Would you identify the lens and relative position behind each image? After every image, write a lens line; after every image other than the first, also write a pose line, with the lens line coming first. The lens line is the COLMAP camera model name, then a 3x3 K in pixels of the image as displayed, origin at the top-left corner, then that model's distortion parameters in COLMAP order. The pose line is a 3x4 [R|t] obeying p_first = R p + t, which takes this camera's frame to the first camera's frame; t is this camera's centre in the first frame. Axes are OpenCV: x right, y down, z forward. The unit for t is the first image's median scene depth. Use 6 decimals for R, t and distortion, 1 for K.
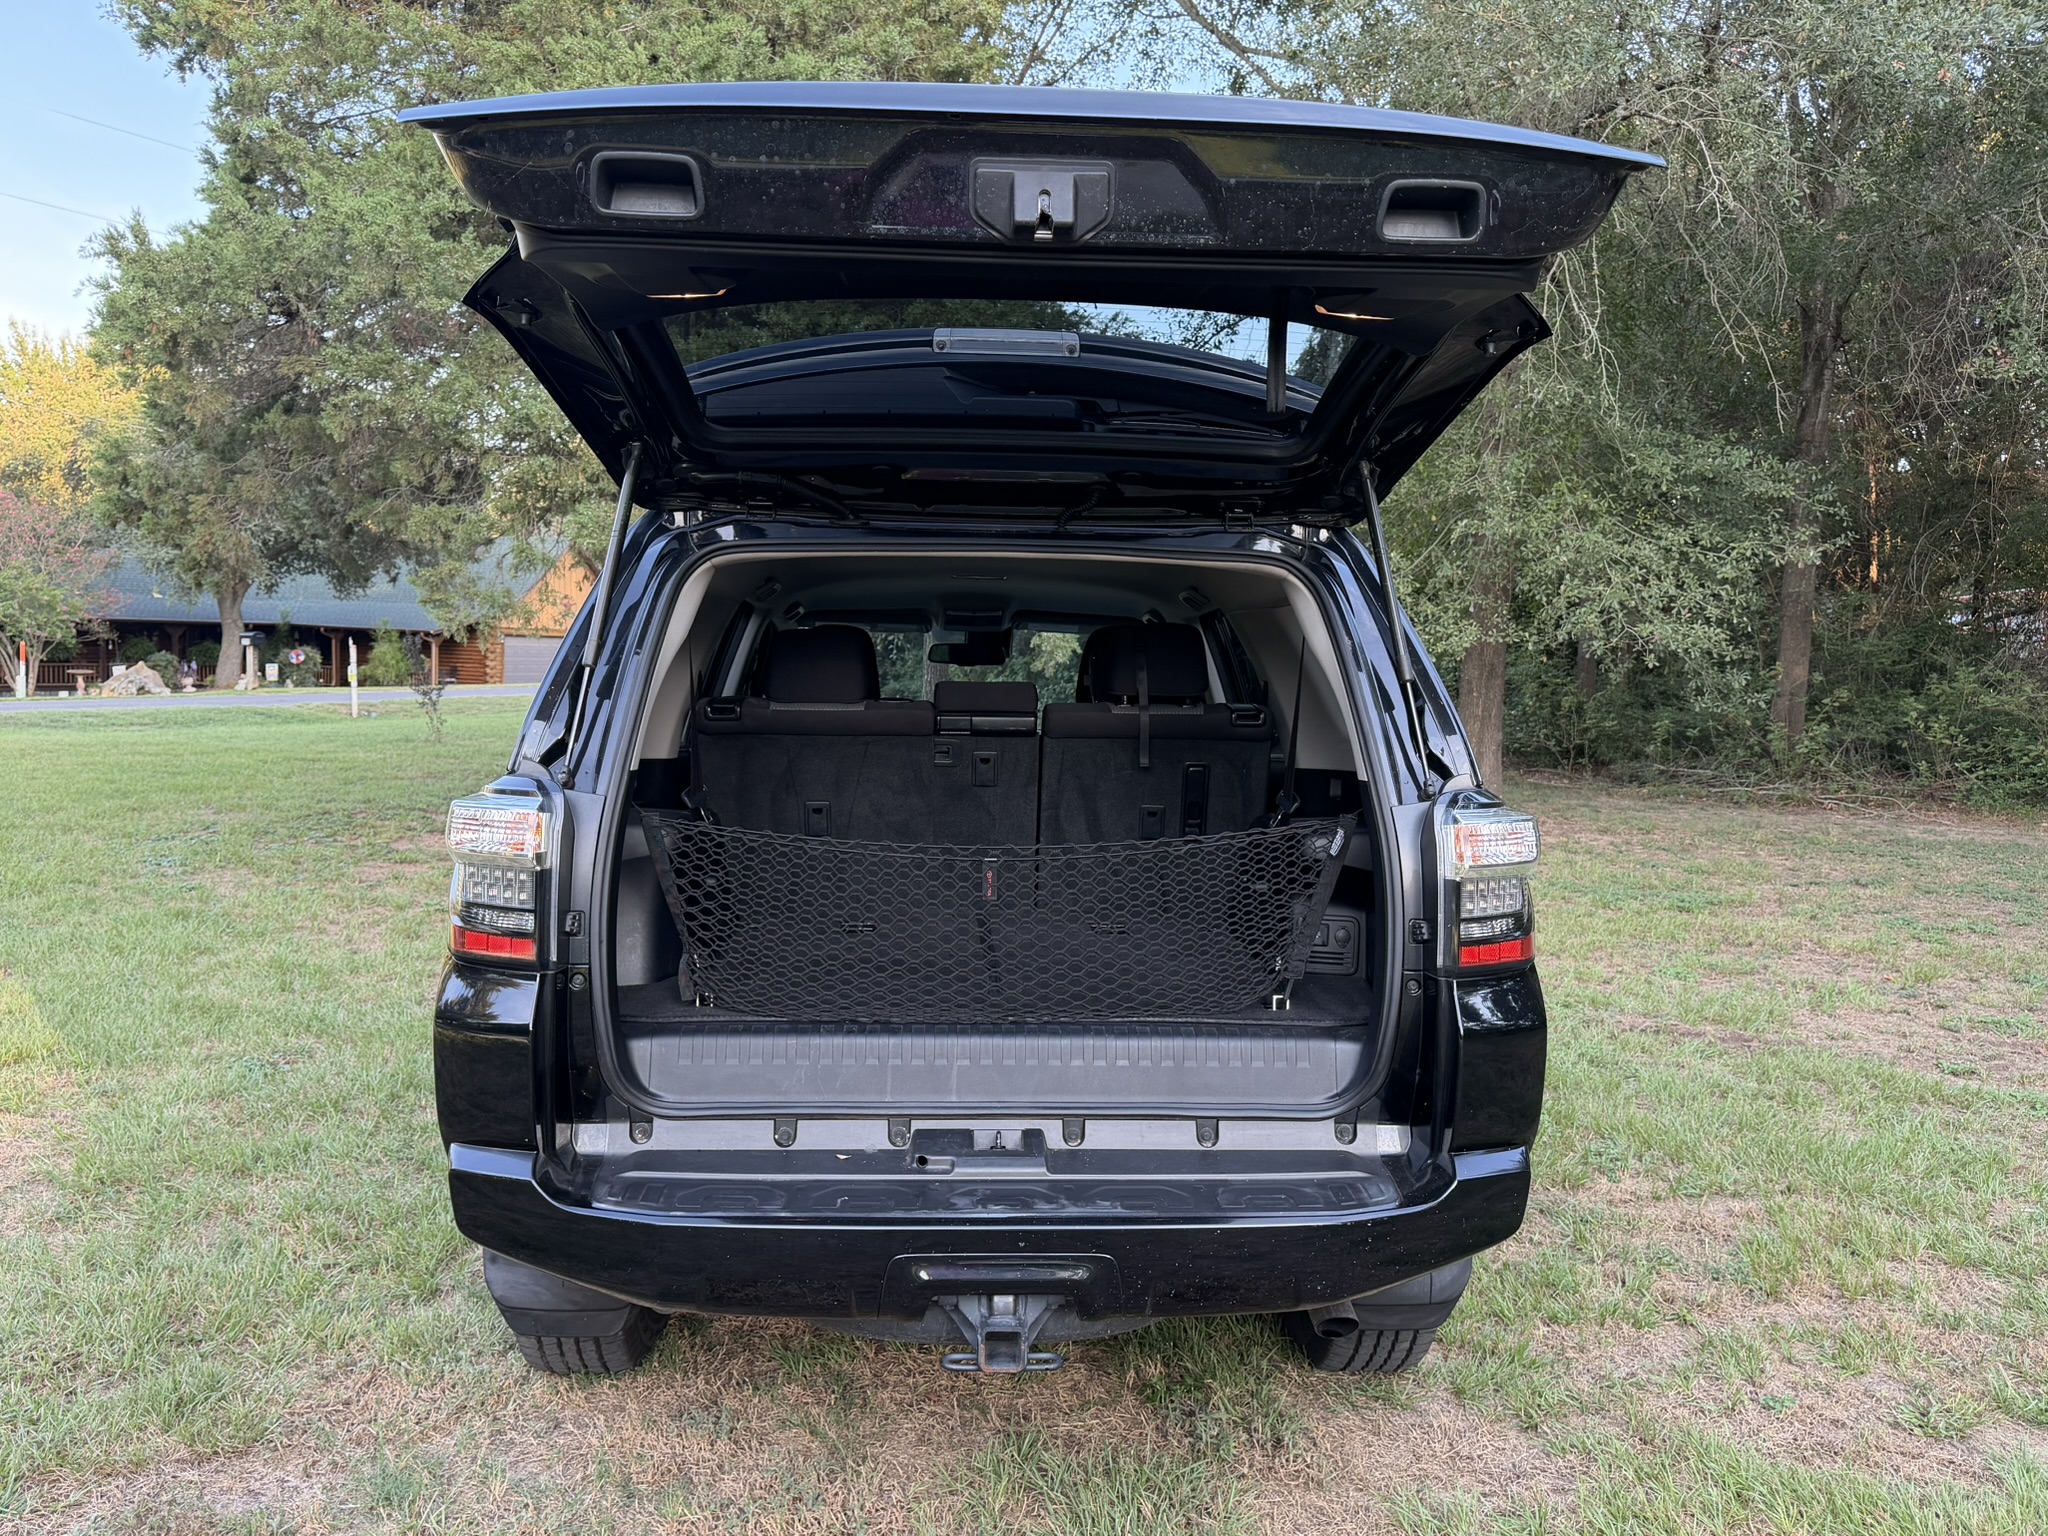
lens RADIAL K [[1613.8, 0, 1027.2], [0, 1613.8, 774.0], [0, 0, 1]] dist [0.167465, -0.330807]
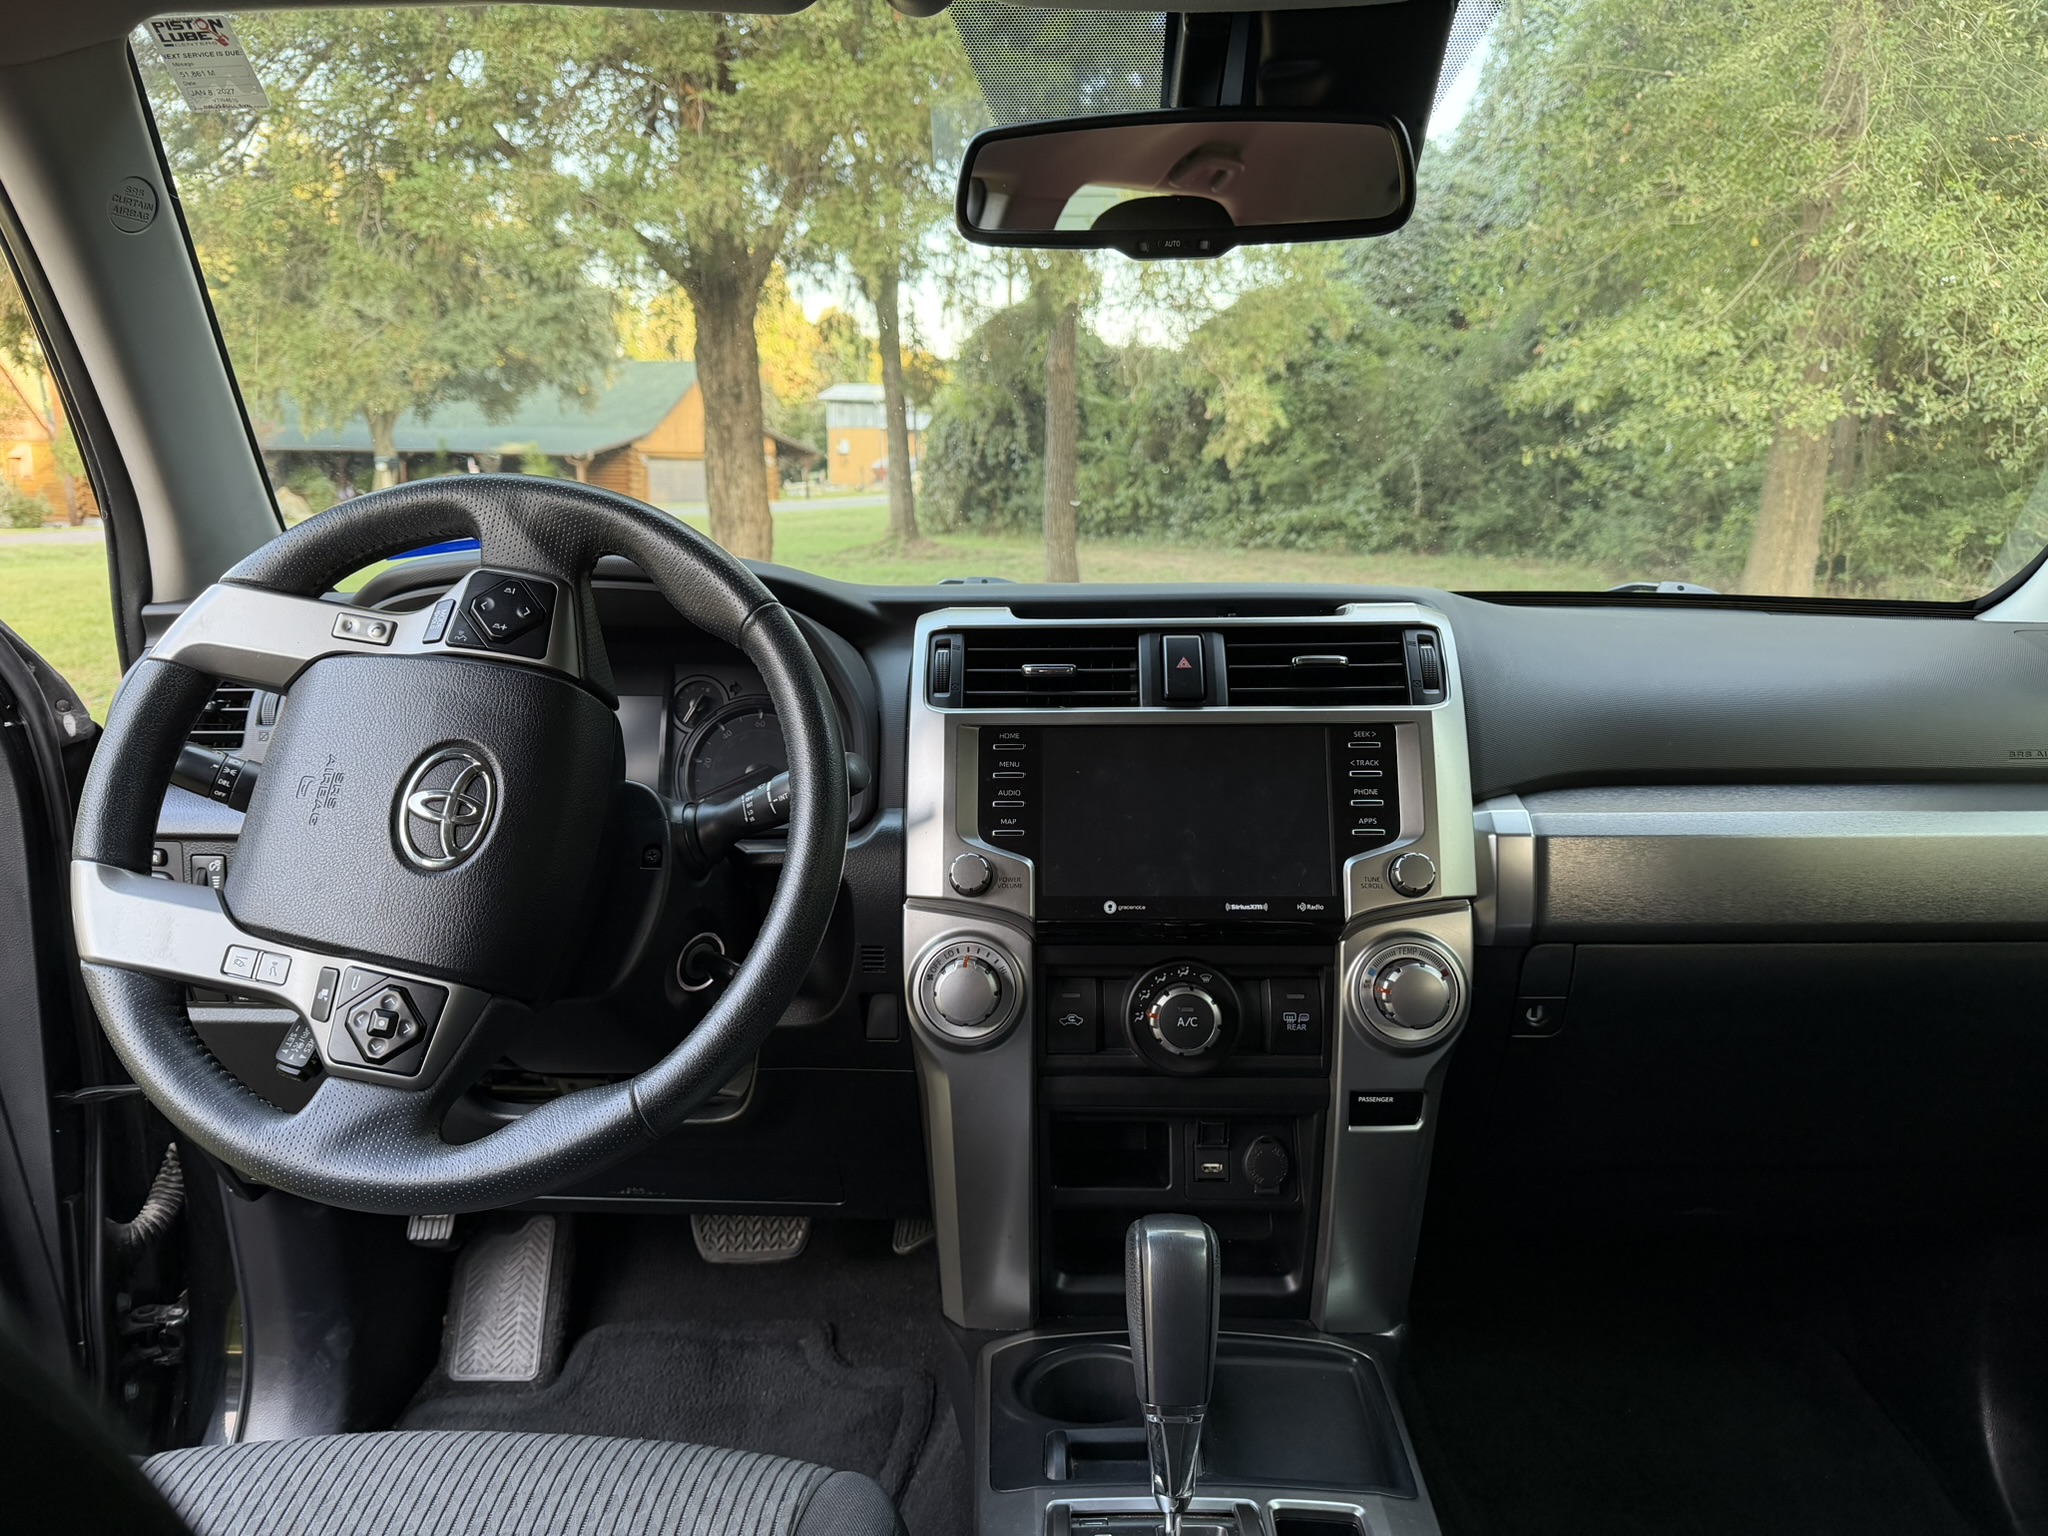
lens RADIAL K [[1448.1, 0, 1016.6], [0, 1448.1, 776.5], [0, 0, 1]] dist [0.100034, -0.180187]
pose [[0.995142, 0.001679, -0.098432, 0.002906], [0.011181, 0.991457, 0.129955, -0.051197], [0.097810, -0.130424, 0.986622, 1.275663]]
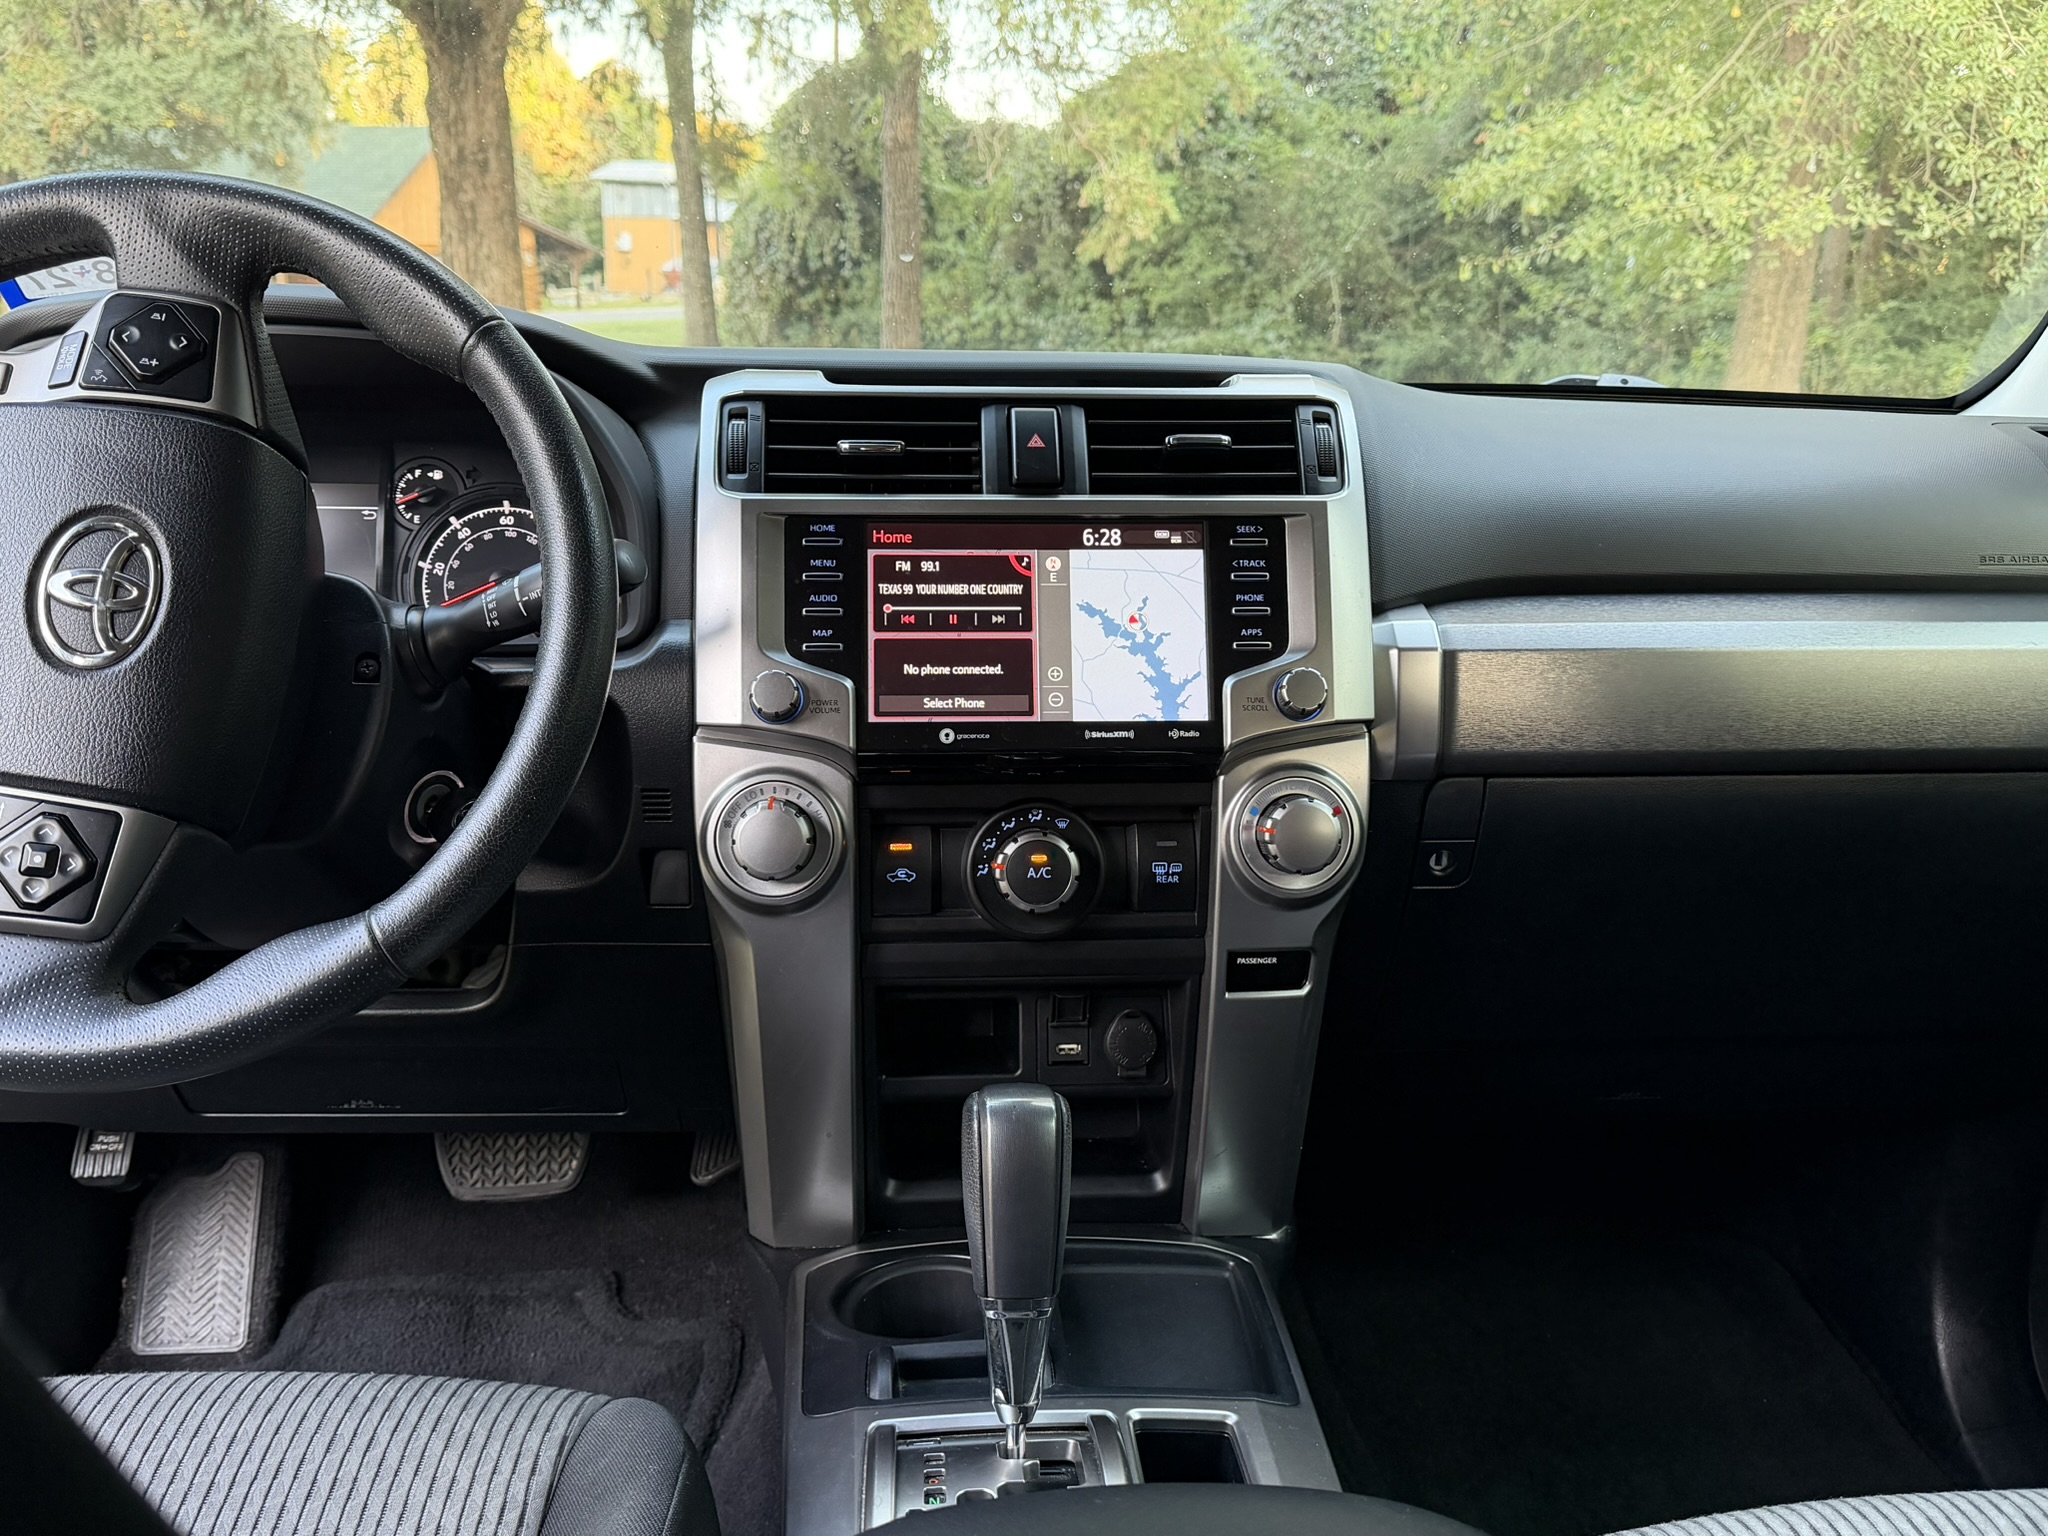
lens RADIAL K [[1766.5, 0, 1032.4], [0, 1766.5, 792.2], [0, 0, 1]] dist [0.156577, -0.313528]
pose [[0.999995, 0.001877, 0.002614, 0.007684], [-0.002359, 0.980091, 0.198535, -0.031796], [-0.002189, -0.198540, 0.980090, 1.268968]]
